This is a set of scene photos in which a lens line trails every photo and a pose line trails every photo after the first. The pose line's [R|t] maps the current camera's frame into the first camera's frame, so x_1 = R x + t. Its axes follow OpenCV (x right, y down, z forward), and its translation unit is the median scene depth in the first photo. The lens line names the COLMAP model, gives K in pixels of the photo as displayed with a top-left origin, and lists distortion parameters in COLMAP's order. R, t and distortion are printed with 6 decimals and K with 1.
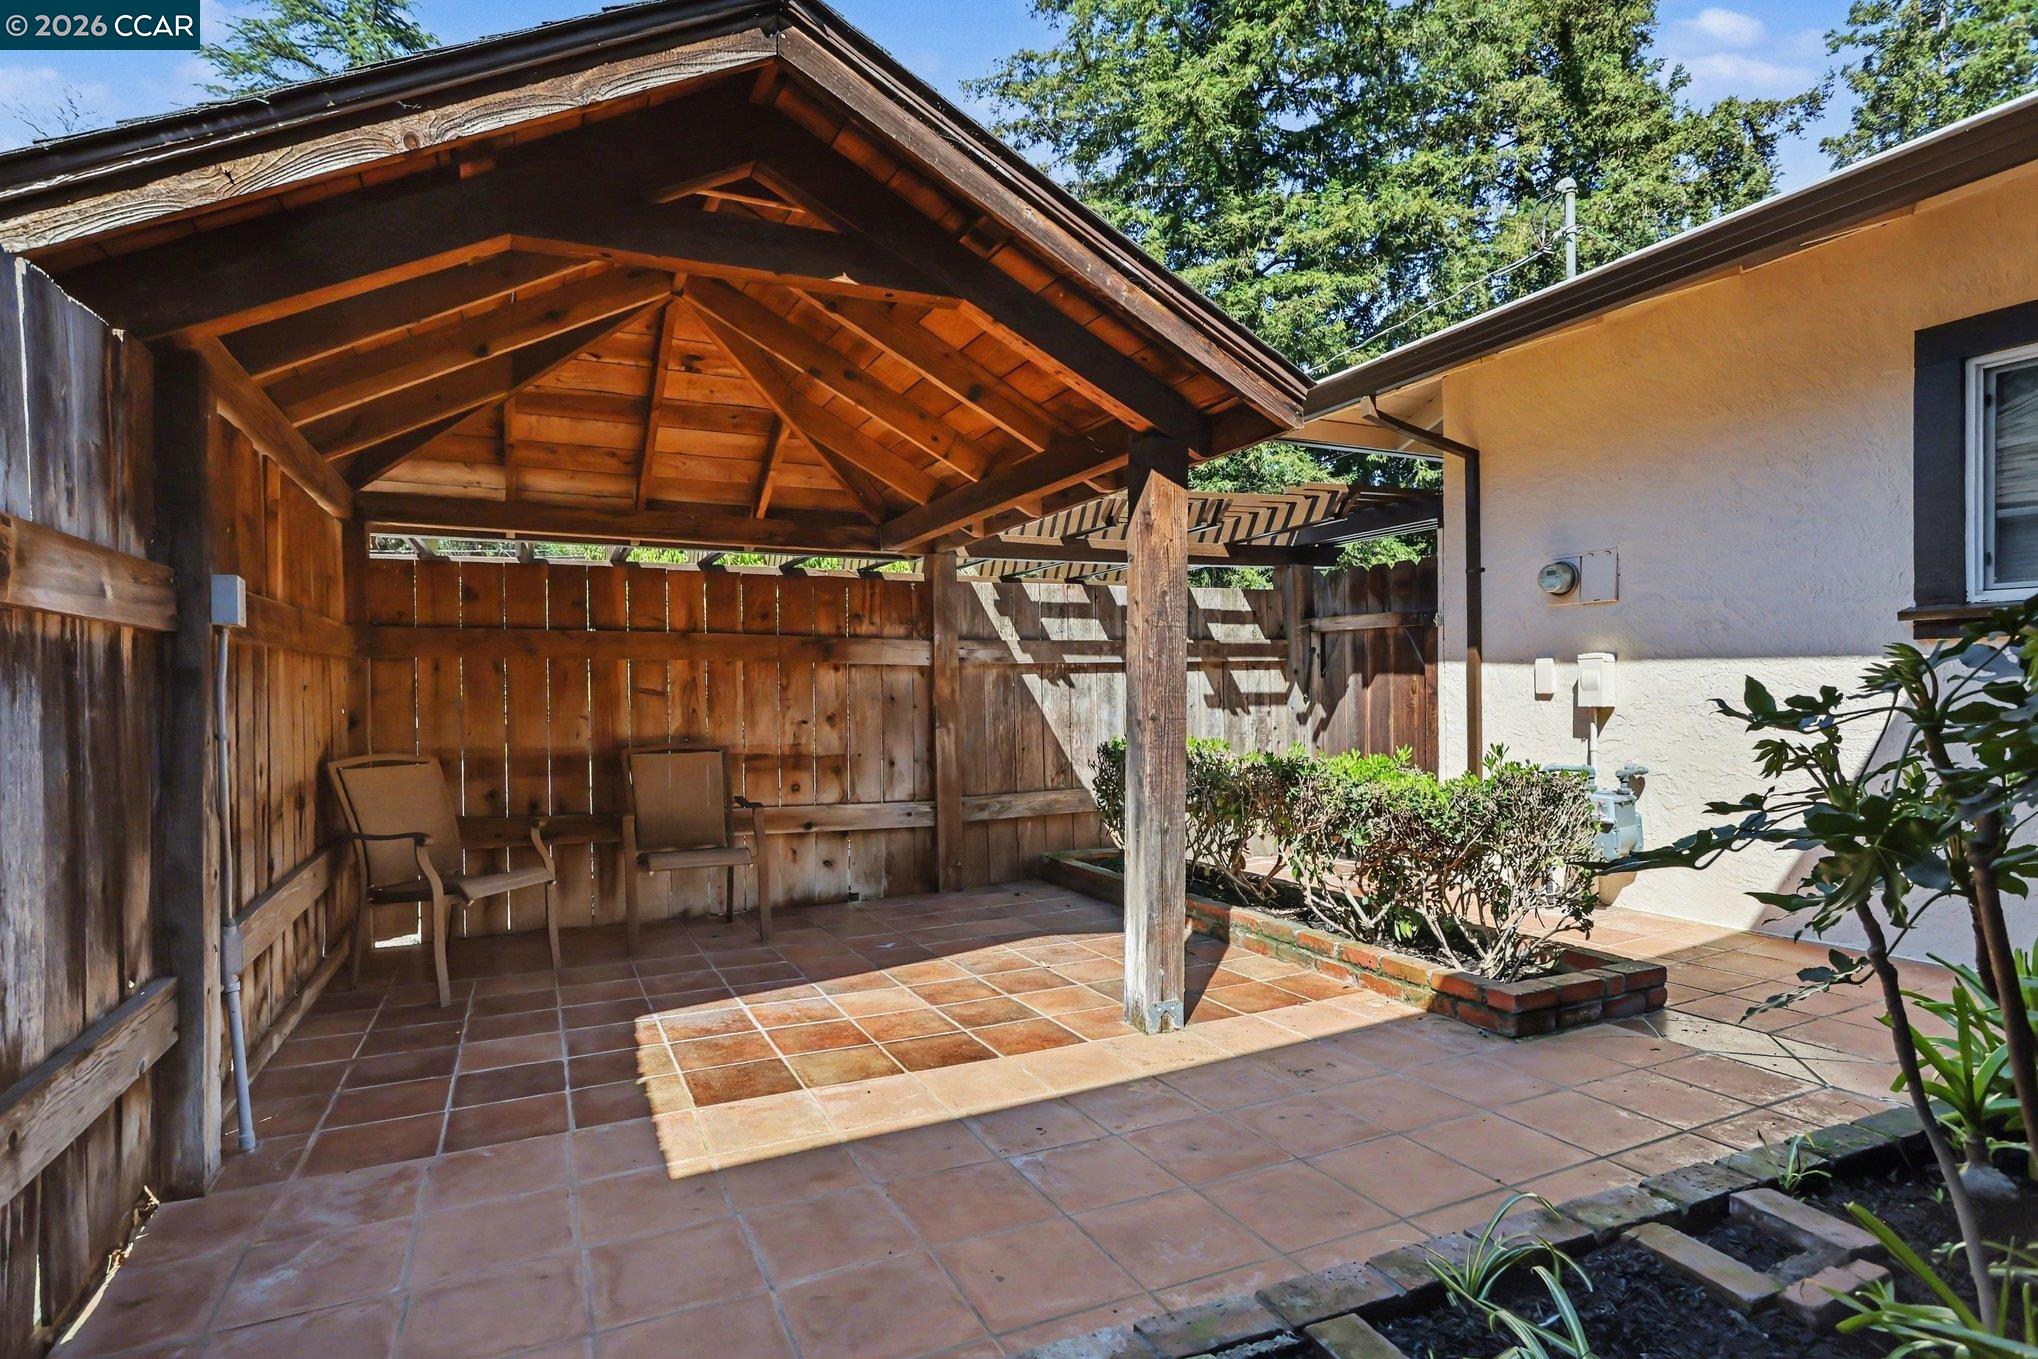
lens RADIAL K [[1018.0, 0, 1019.0], [0, 1018.0, 679.5], [0, 0, 1]] dist [-0.014712, 0.000174]
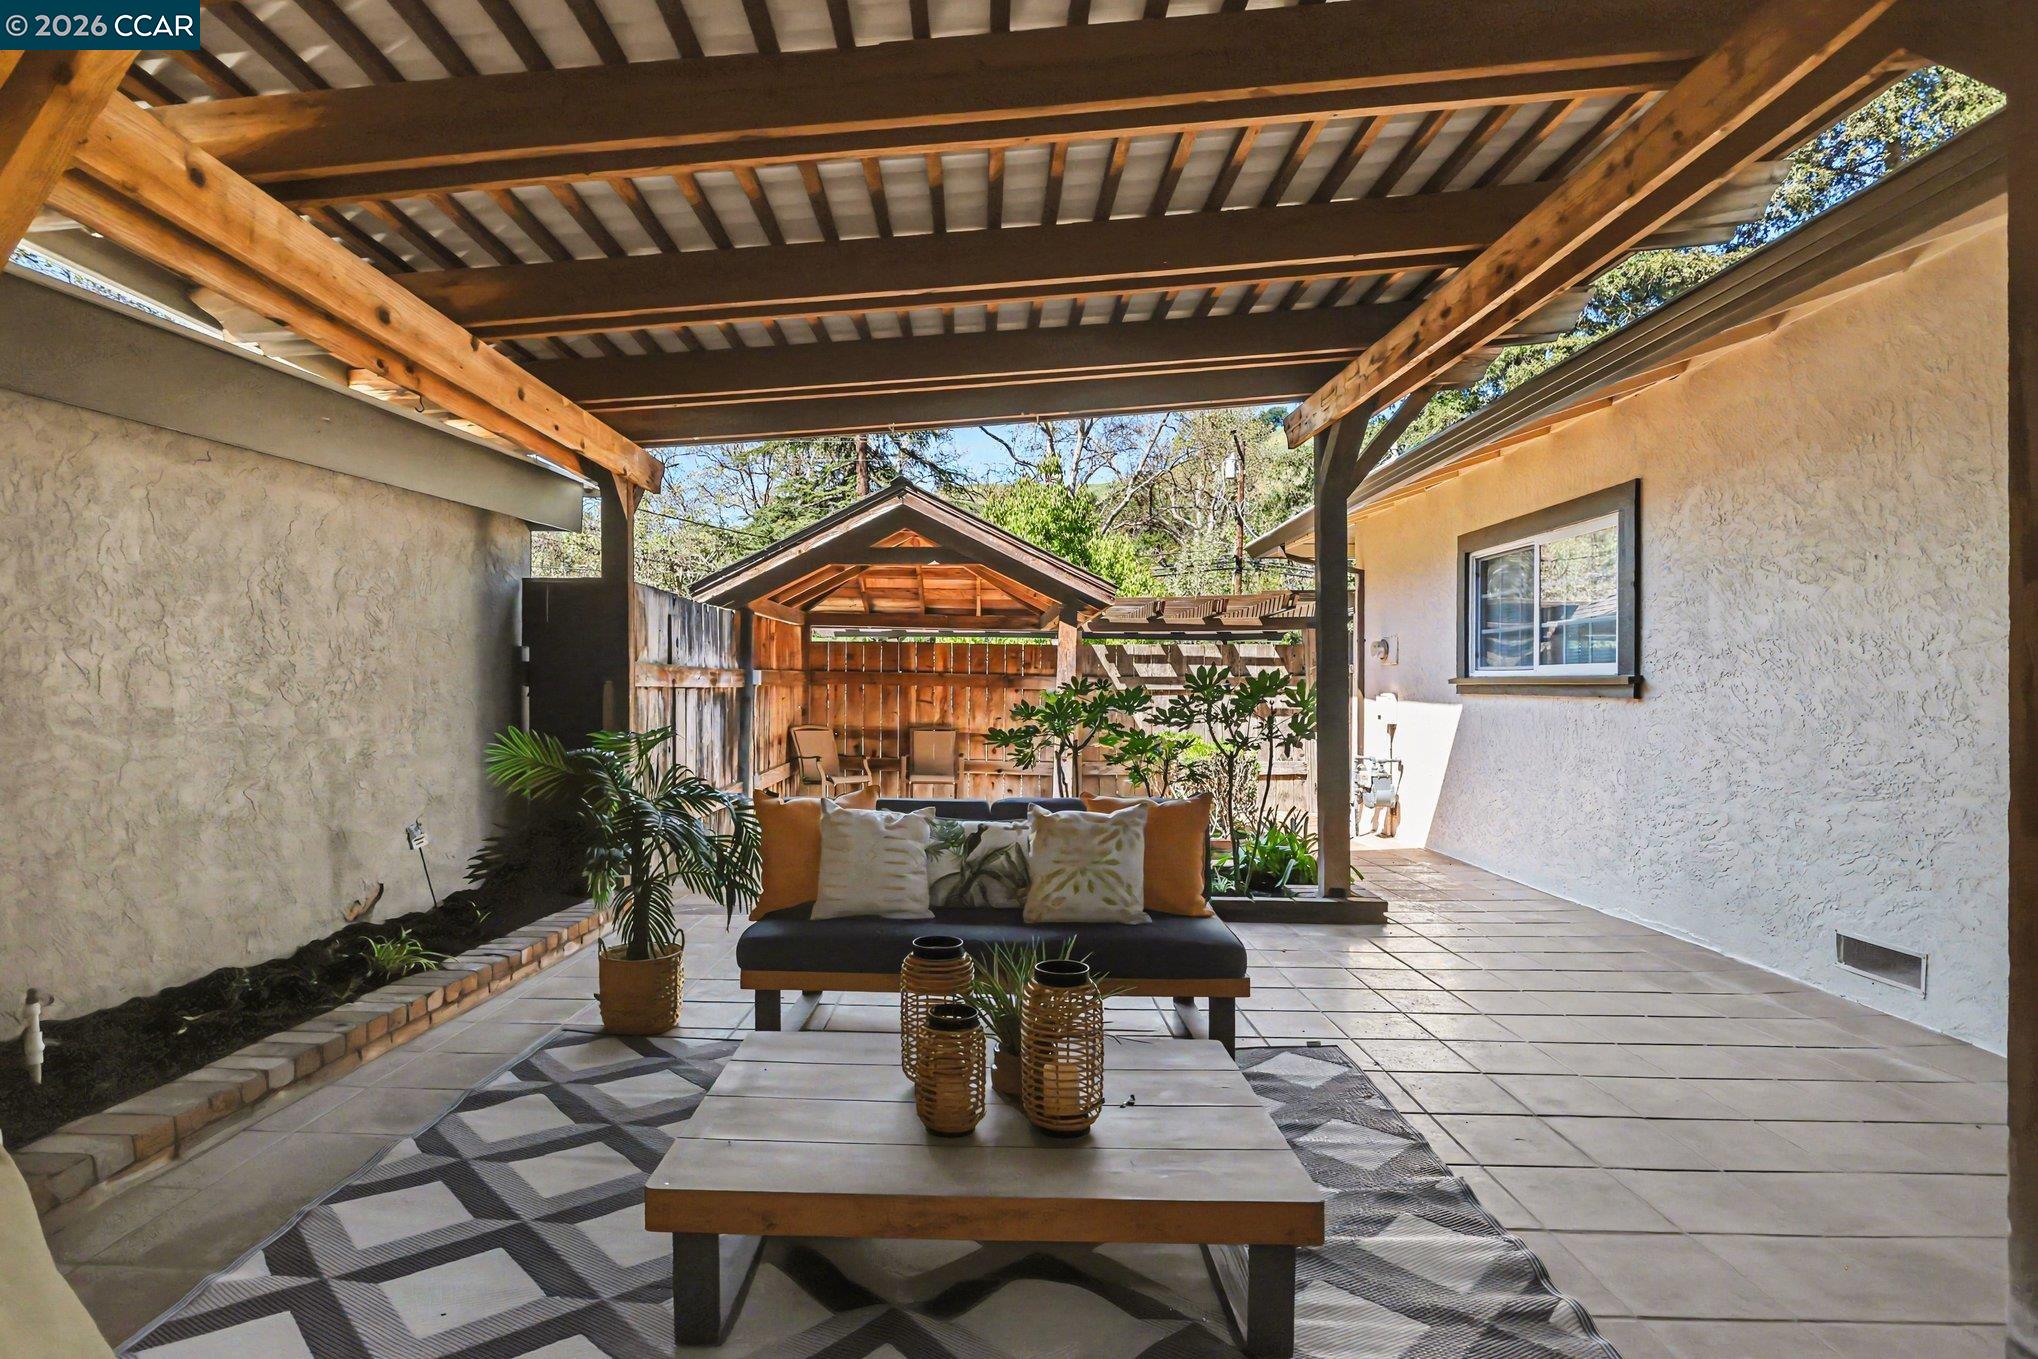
lens RADIAL K [[1010.9, 0, 999.9], [0, 1010.9, 669.1], [0, 0, 1]] dist [0.002505, 0.000661]
pose [[0.903169, 0.009796, -0.429173, 0.673329], [-0.013909, 0.999882, -0.006449, -0.043563], [0.429059, 0.011794, 0.903199, -0.820918]]
